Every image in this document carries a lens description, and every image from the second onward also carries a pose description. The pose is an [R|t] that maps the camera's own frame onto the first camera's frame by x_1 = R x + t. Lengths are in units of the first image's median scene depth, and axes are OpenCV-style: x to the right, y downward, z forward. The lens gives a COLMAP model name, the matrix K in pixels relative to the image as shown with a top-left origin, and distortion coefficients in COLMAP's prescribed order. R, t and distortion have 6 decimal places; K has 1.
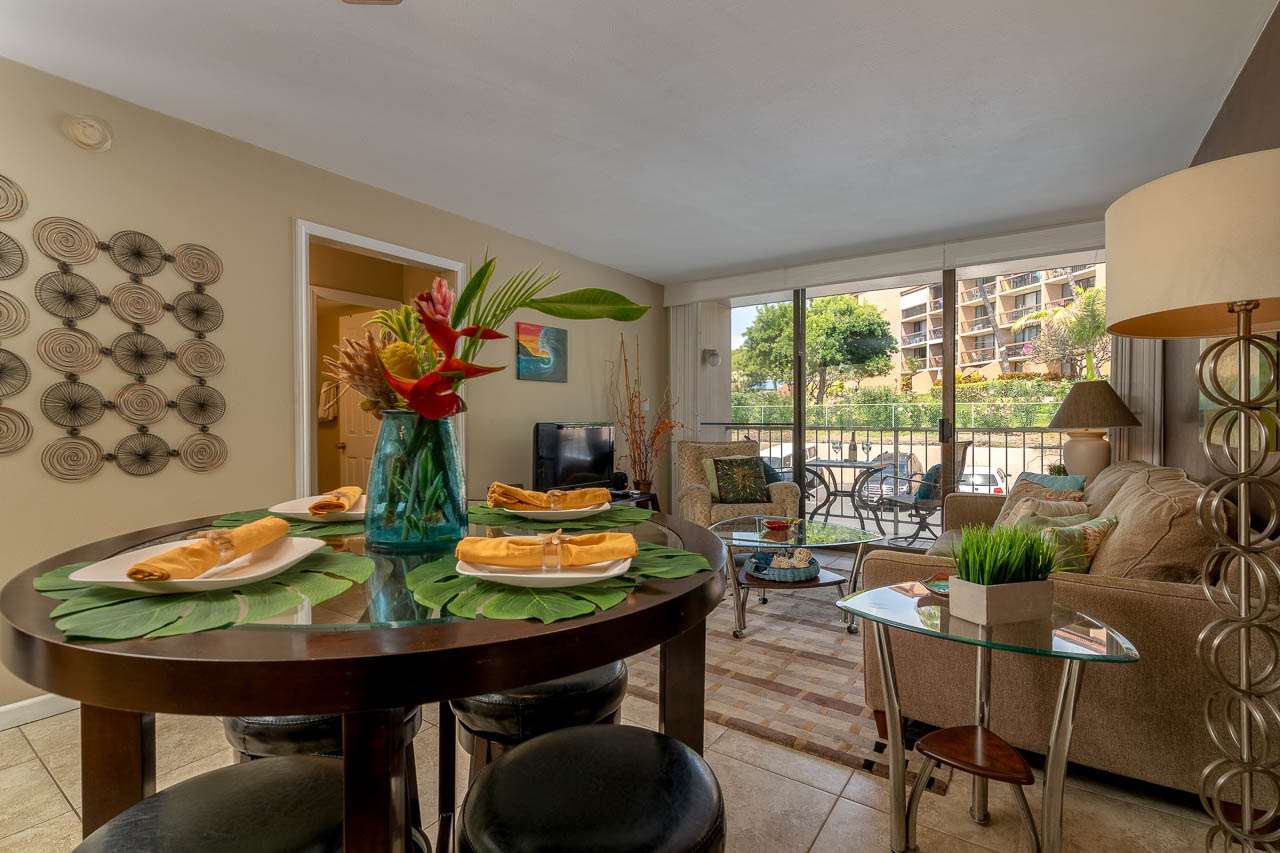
lens RADIAL K [[587.5, 0, 637.4], [0, 587.5, 429.4], [0, 0, 1]] dist [0.000541, 0.000599]
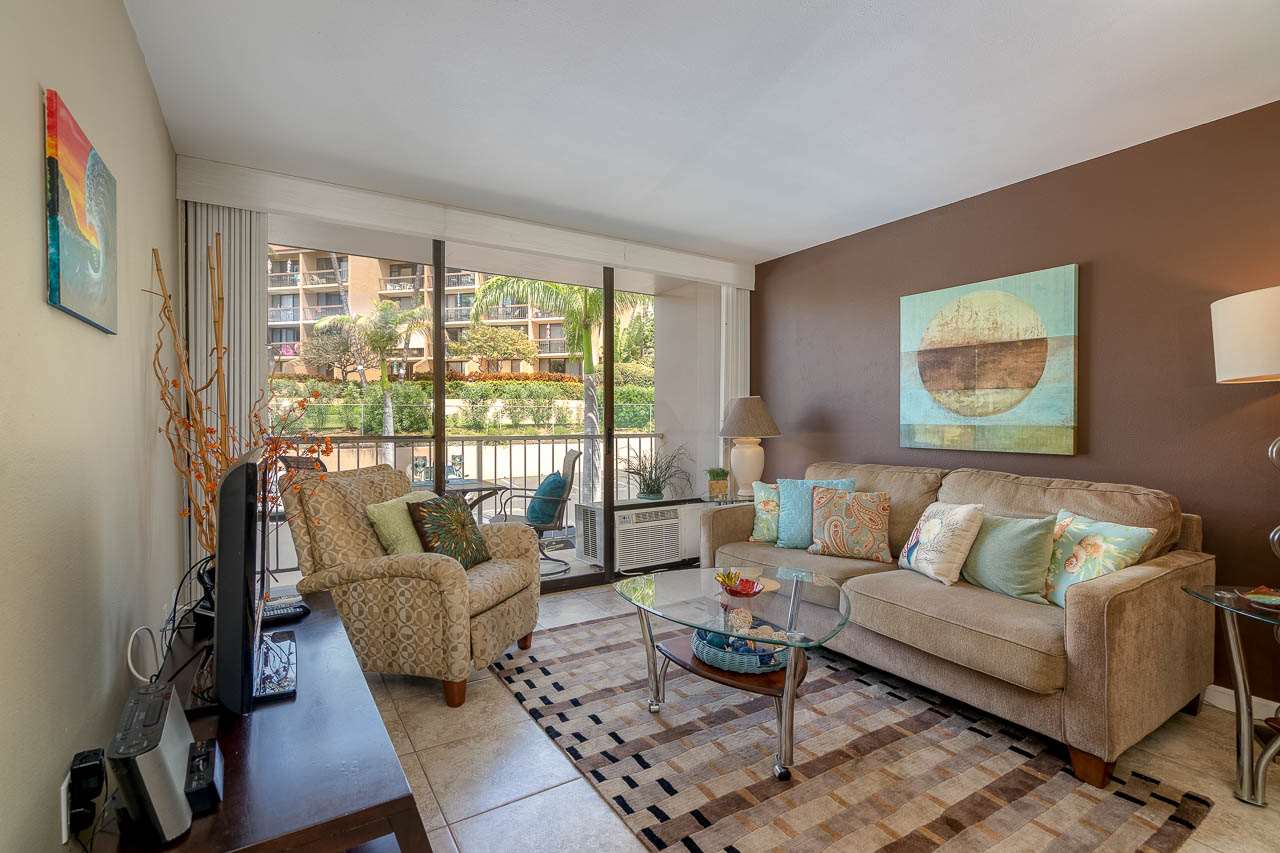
lens RADIAL K [[585.8, 0, 639.3], [0, 585.8, 424.5], [0, 0, 1]] dist [-0.001731, 0.000094]
pose [[0.383843, -0.006854, 0.923373, -0.217103], [0.013688, 0.999905, 0.001732, -0.016552], [-0.923297, 0.011974, 0.383900, 0.405778]]
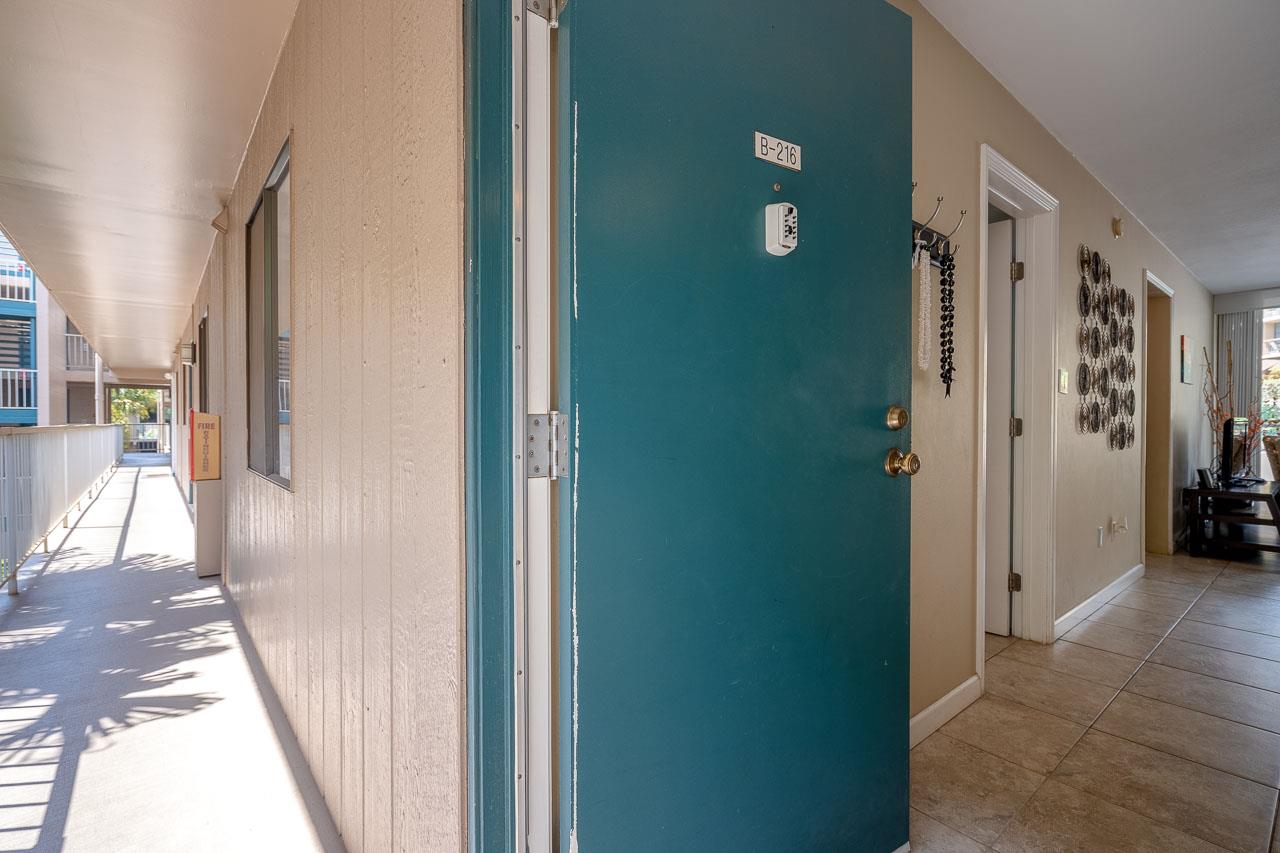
lens RADIAL K [[584.3, 0, 640.0], [0, 584.3, 426.5], [0, 0, 1]] dist [0.000834, 0.000245]
pose [[0.964658, 0.006210, -0.263432, -0.599451], [-0.007718, 0.999959, -0.004690, 0.012867], [0.263392, 0.006557, 0.964667, -0.282098]]
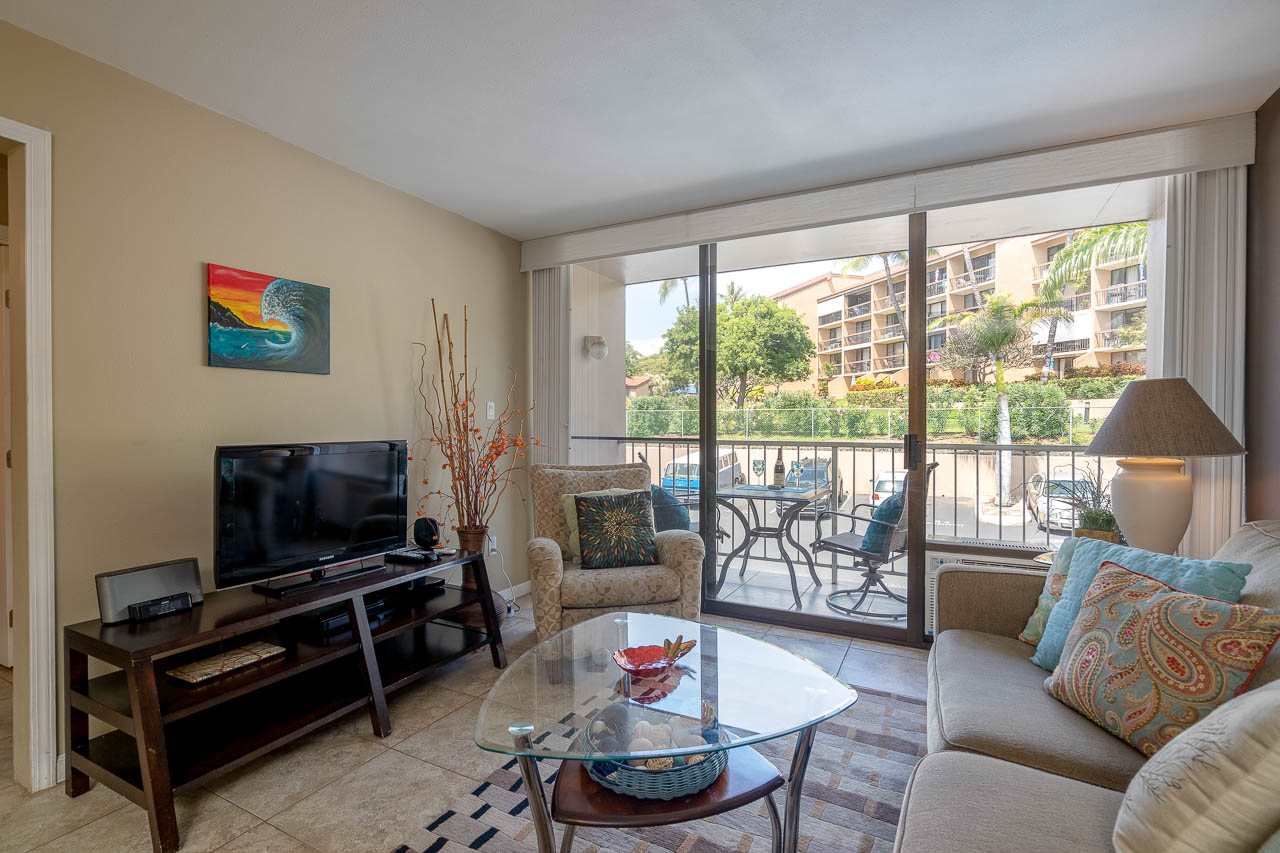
lens RADIAL K [[587.5, 0, 637.4], [0, 587.5, 429.4], [0, 0, 1]] dist [0.000541, 0.000599]
pose [[0.992015, 0.001632, 0.126106, 0.081604], [-0.000973, 0.999986, -0.005292, -0.013899], [-0.126113, 0.005127, 0.992003, 0.246300]]
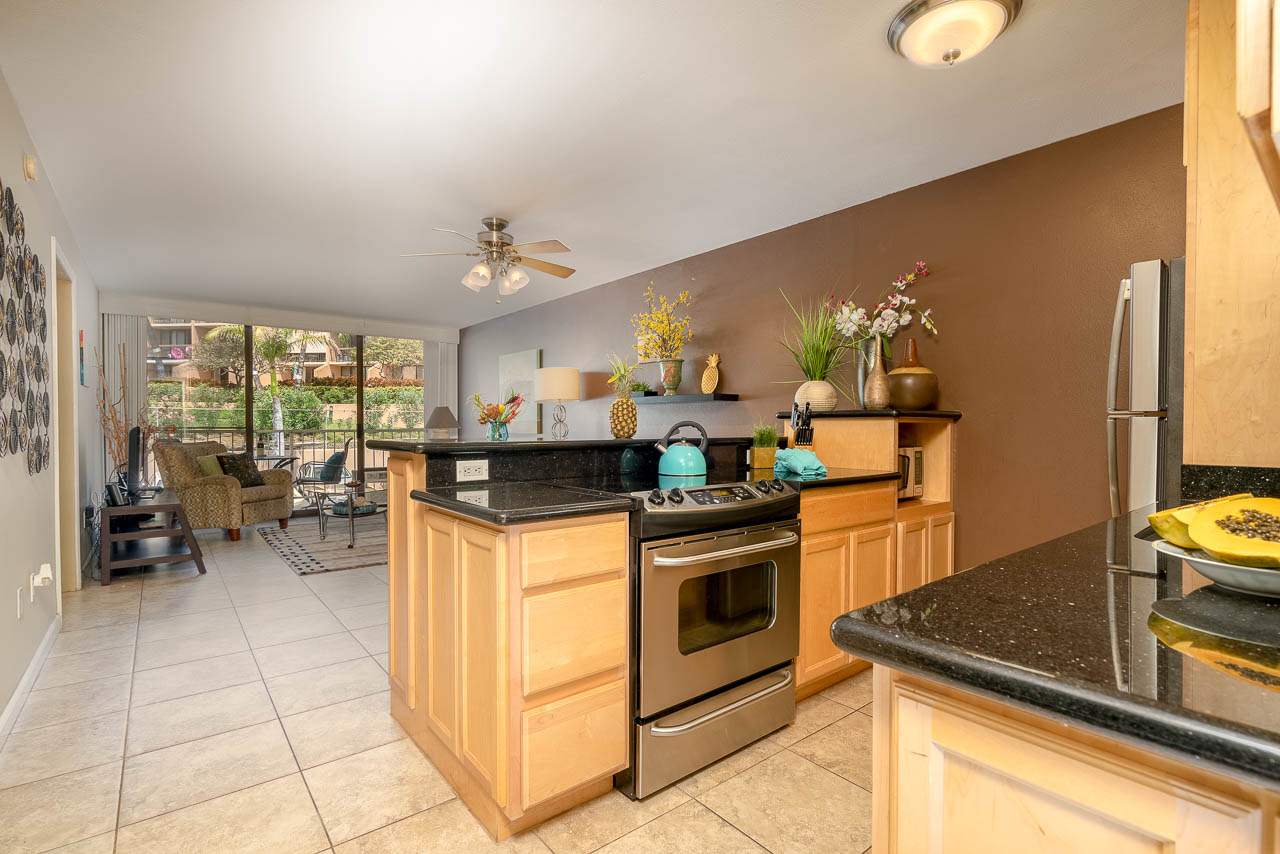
lens RADIAL K [[596.0, 0, 642.4], [0, 596.0, 430.6], [0, 0, 1]] dist [0.000917, 0.000250]
pose [[0.273503, -0.008188, 0.961836, -0.590354], [0.014656, 0.999883, 0.004344, 0.003469], [-0.961760, 0.012908, 0.273591, -0.148223]]
